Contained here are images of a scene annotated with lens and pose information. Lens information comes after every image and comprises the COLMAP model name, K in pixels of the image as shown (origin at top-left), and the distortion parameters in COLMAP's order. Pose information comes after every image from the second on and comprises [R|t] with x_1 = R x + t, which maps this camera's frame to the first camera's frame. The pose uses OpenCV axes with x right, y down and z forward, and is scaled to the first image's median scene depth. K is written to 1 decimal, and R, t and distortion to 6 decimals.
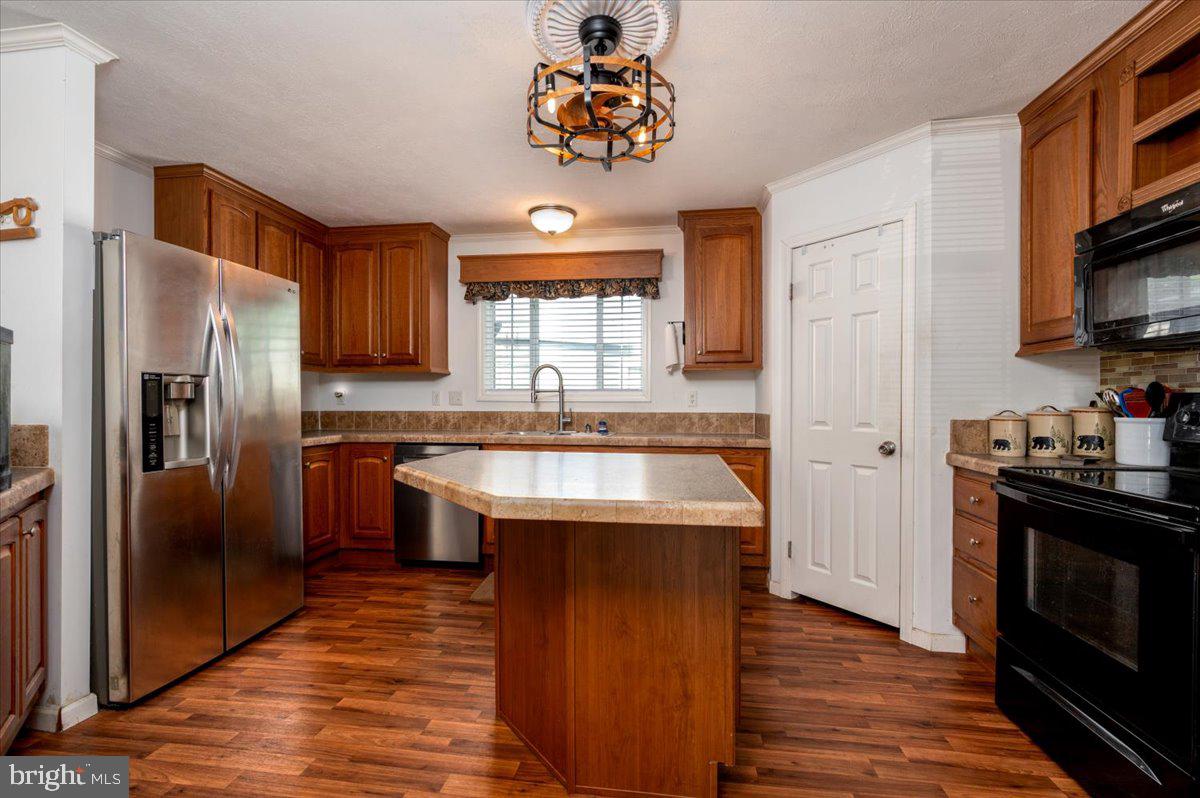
lens RADIAL K [[545.9, 0, 593.6], [0, 545.9, 404.3], [0, 0, 1]] dist [0.001792, -0.001088]
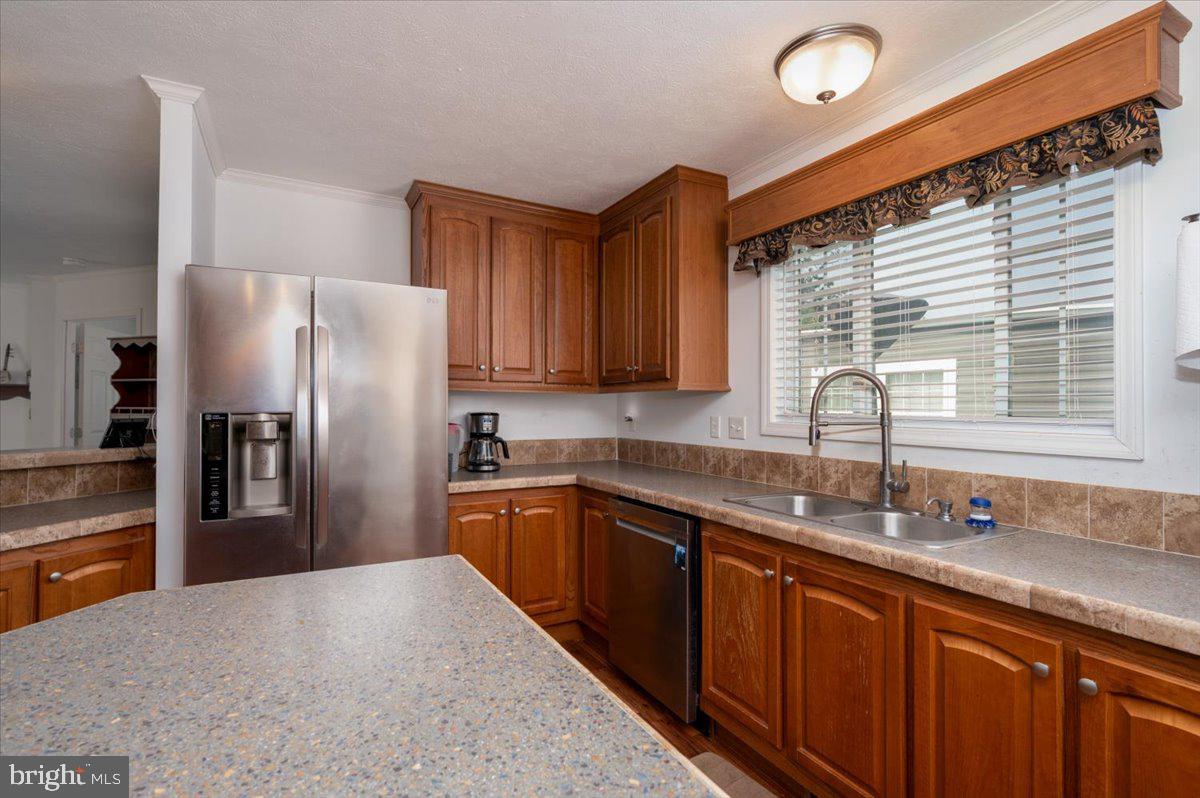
lens RADIAL K [[545.9, 0, 631.9], [0, 545.9, 397.4], [0, 0, 1]] dist [0.001792, -0.001088]
pose [[0.604856, -0.011173, -0.796256, 0.203026], [-0.002759, 0.999866, -0.016125, -0.040840], [0.796330, 0.011950, 0.604745, 0.579513]]
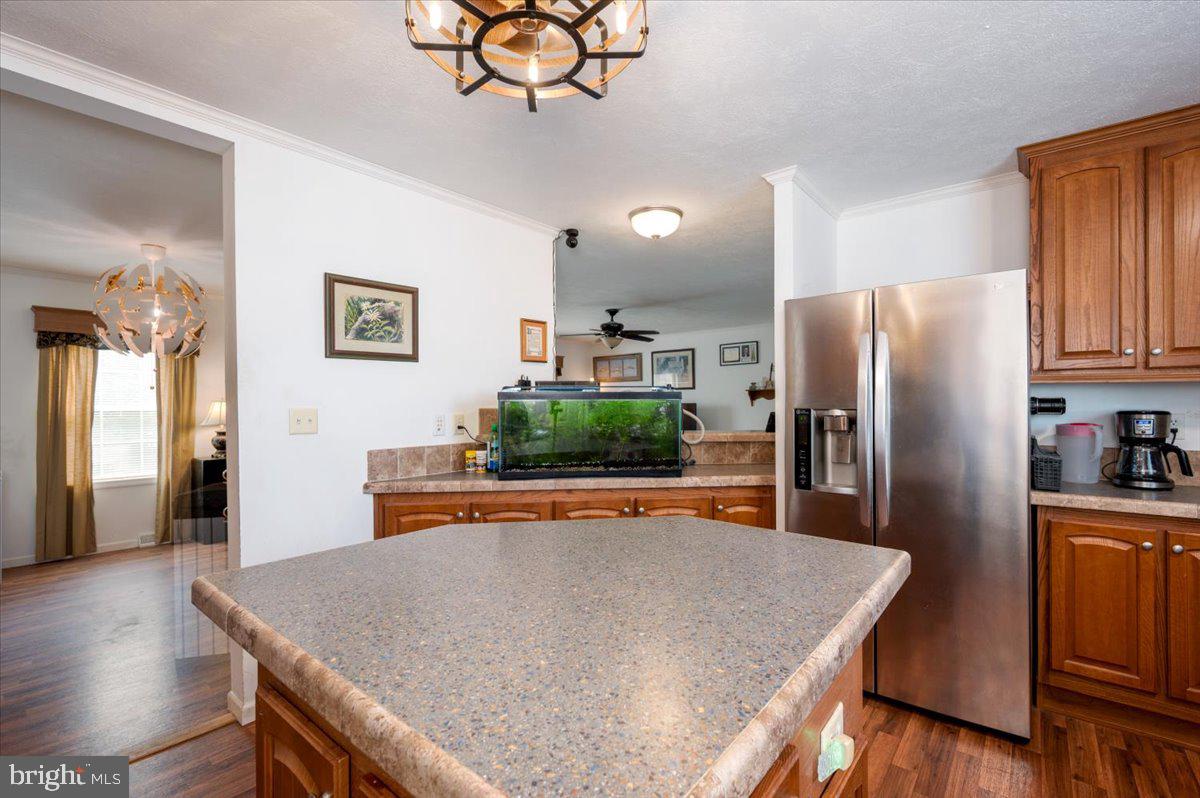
lens RADIAL K [[527.2, 0, 604.8], [0, 527.2, 401.2], [0, 0, 1]] dist [-0.006927, 0.000765]
pose [[-0.520275, -0.001640, -0.853997, 0.243644], [0.003175, 0.999988, -0.003855, -0.040845], [0.853993, -0.004717, -0.520263, 0.713850]]
